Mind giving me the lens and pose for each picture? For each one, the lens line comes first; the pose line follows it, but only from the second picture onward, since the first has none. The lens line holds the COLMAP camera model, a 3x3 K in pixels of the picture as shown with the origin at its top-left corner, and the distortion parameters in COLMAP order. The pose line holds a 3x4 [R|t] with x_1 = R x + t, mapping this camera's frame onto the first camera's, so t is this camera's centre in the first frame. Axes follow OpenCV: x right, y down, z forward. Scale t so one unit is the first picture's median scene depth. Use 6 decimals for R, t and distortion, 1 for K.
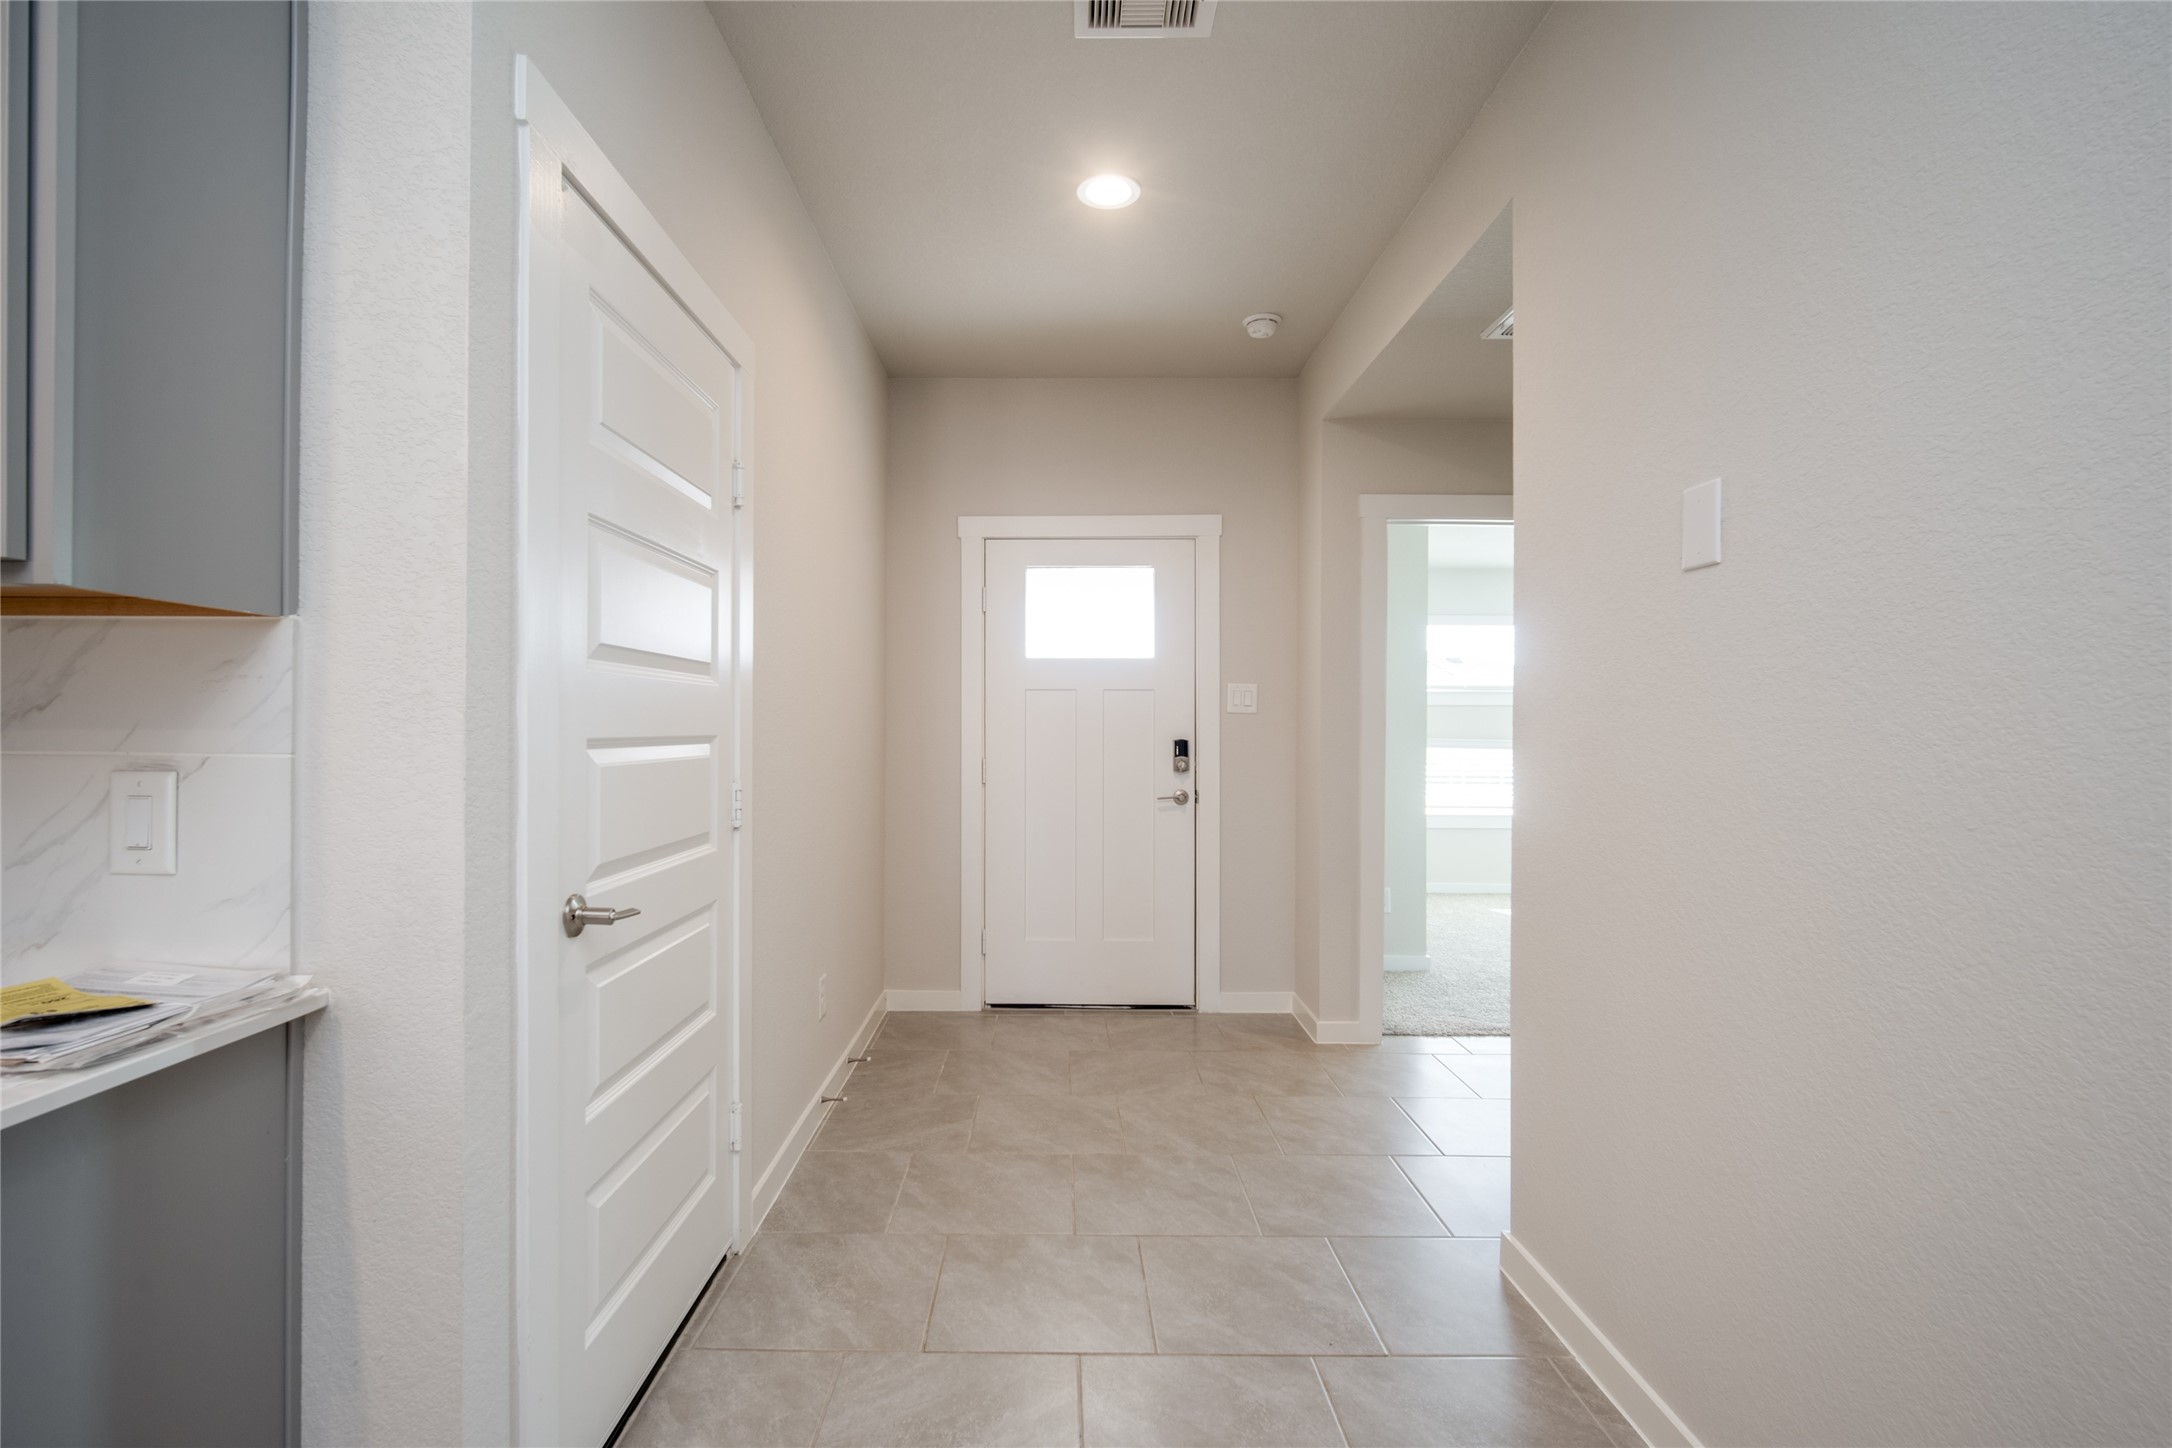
lens RADIAL K [[983.4, 0, 1079.0], [0, 983.4, 722.8], [0, 0, 1]] dist [-0.005252, -0.000262]
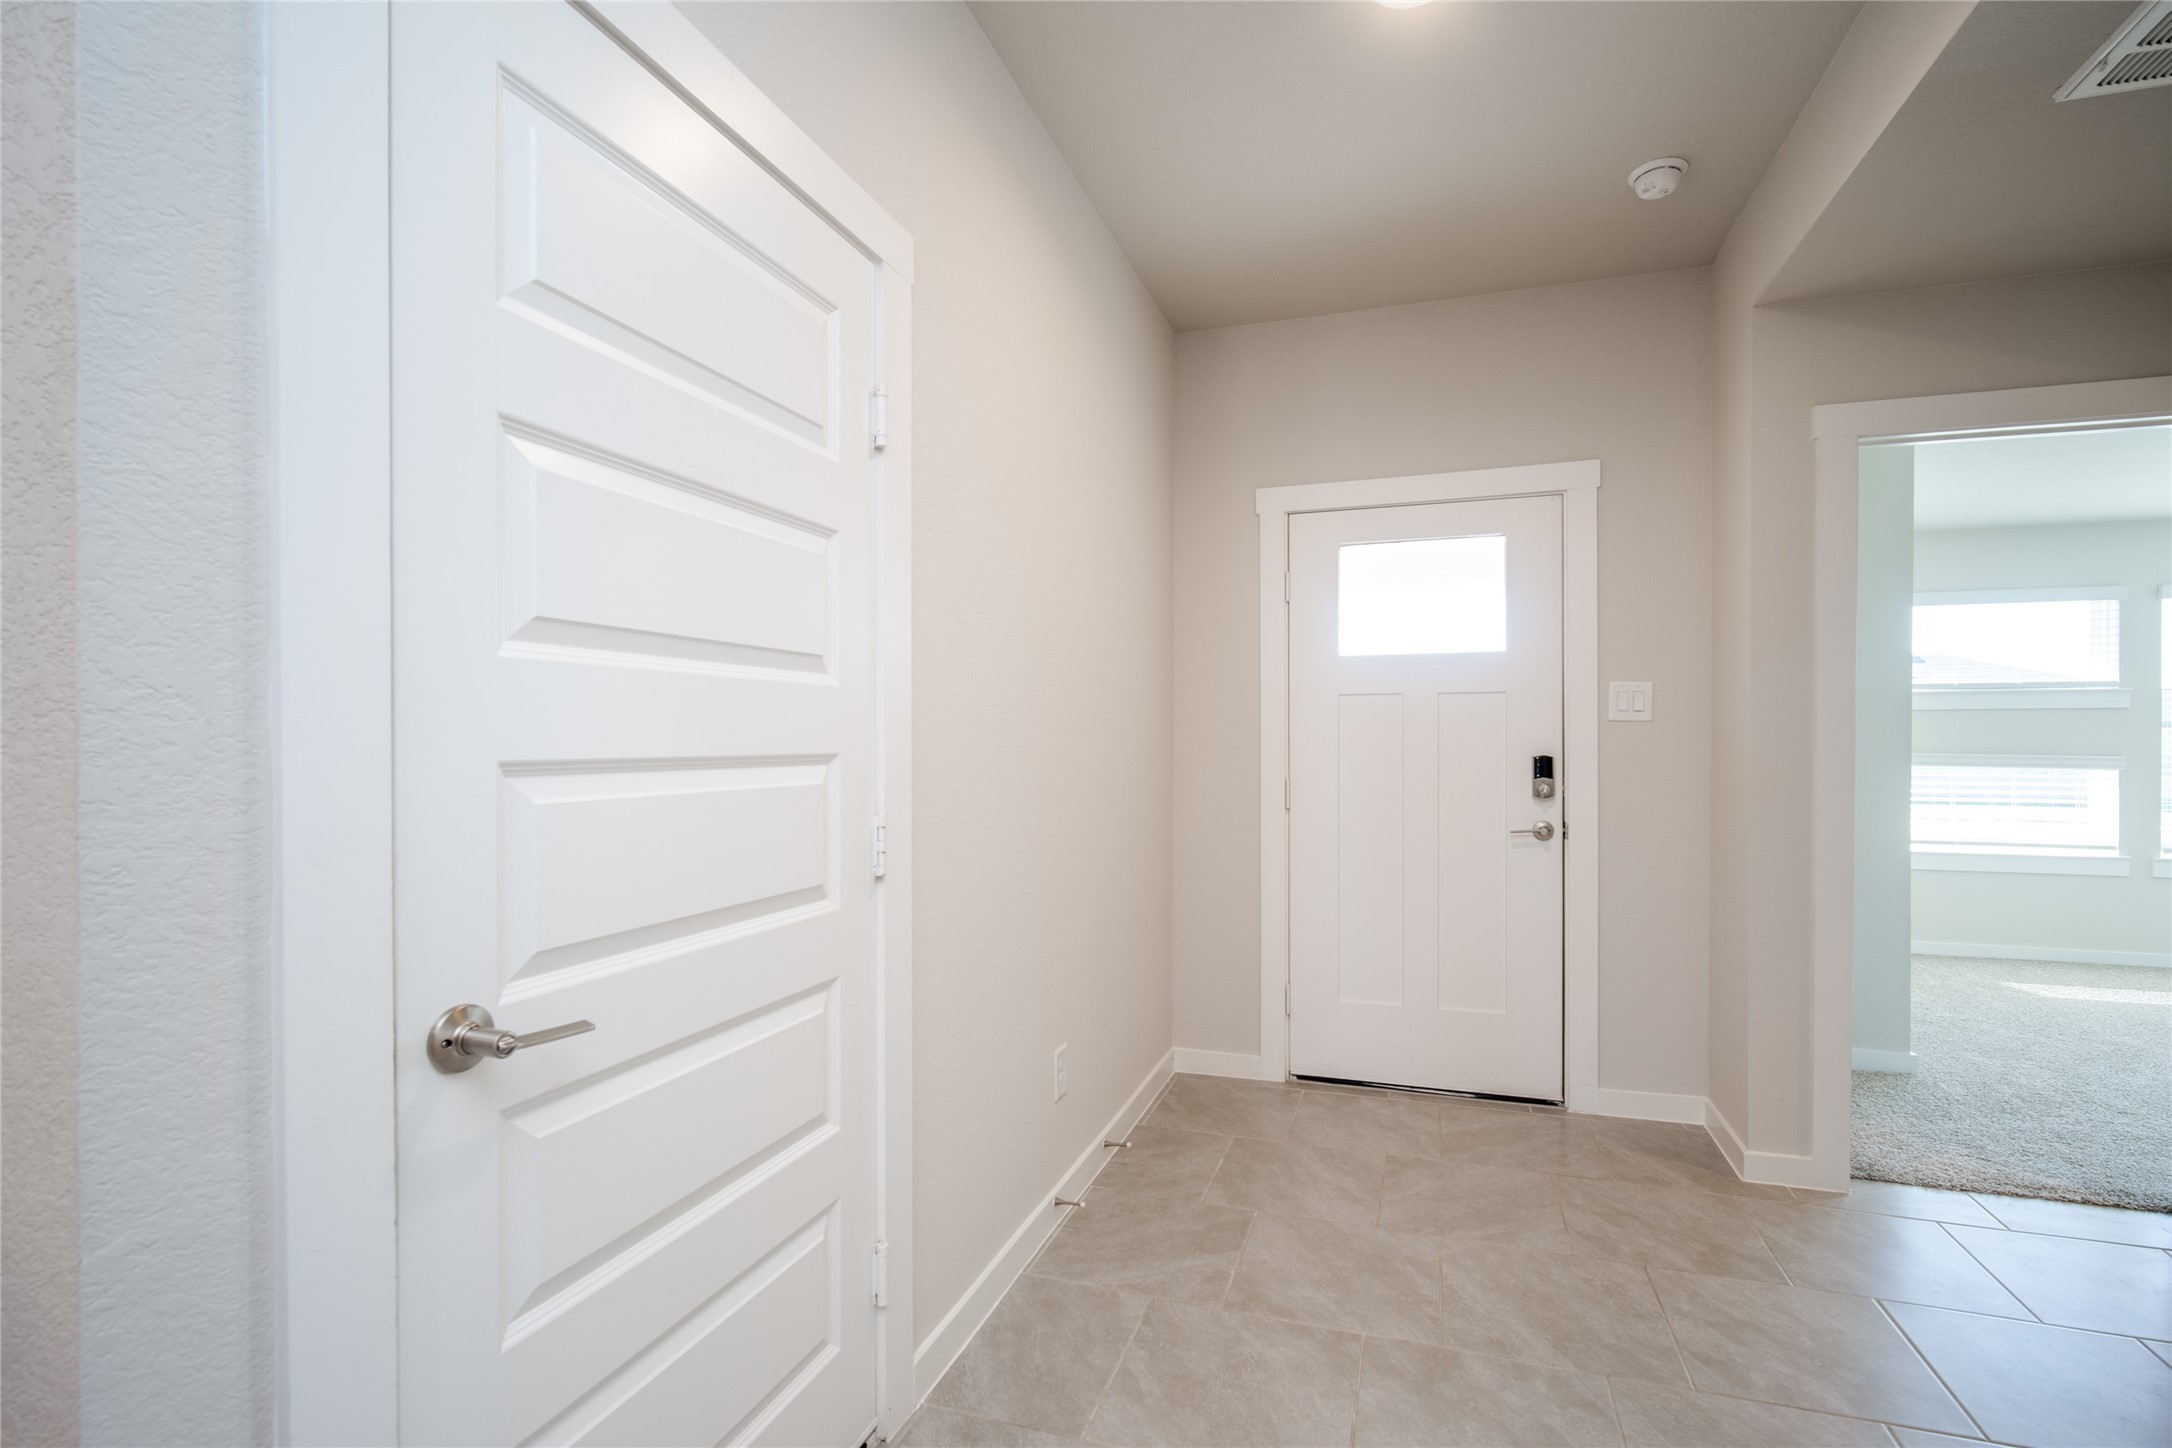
lens RADIAL K [[969.8, 0, 1152.8], [0, 969.8, 745.0], [0, 0, 1]] dist [-0.004879, 0.001280]
pose [[0.955259, -0.002589, -0.295759, 0.045626], [0.005234, 0.999953, 0.008150, 0.000897], [0.295724, -0.009334, 0.955228, 0.231465]]
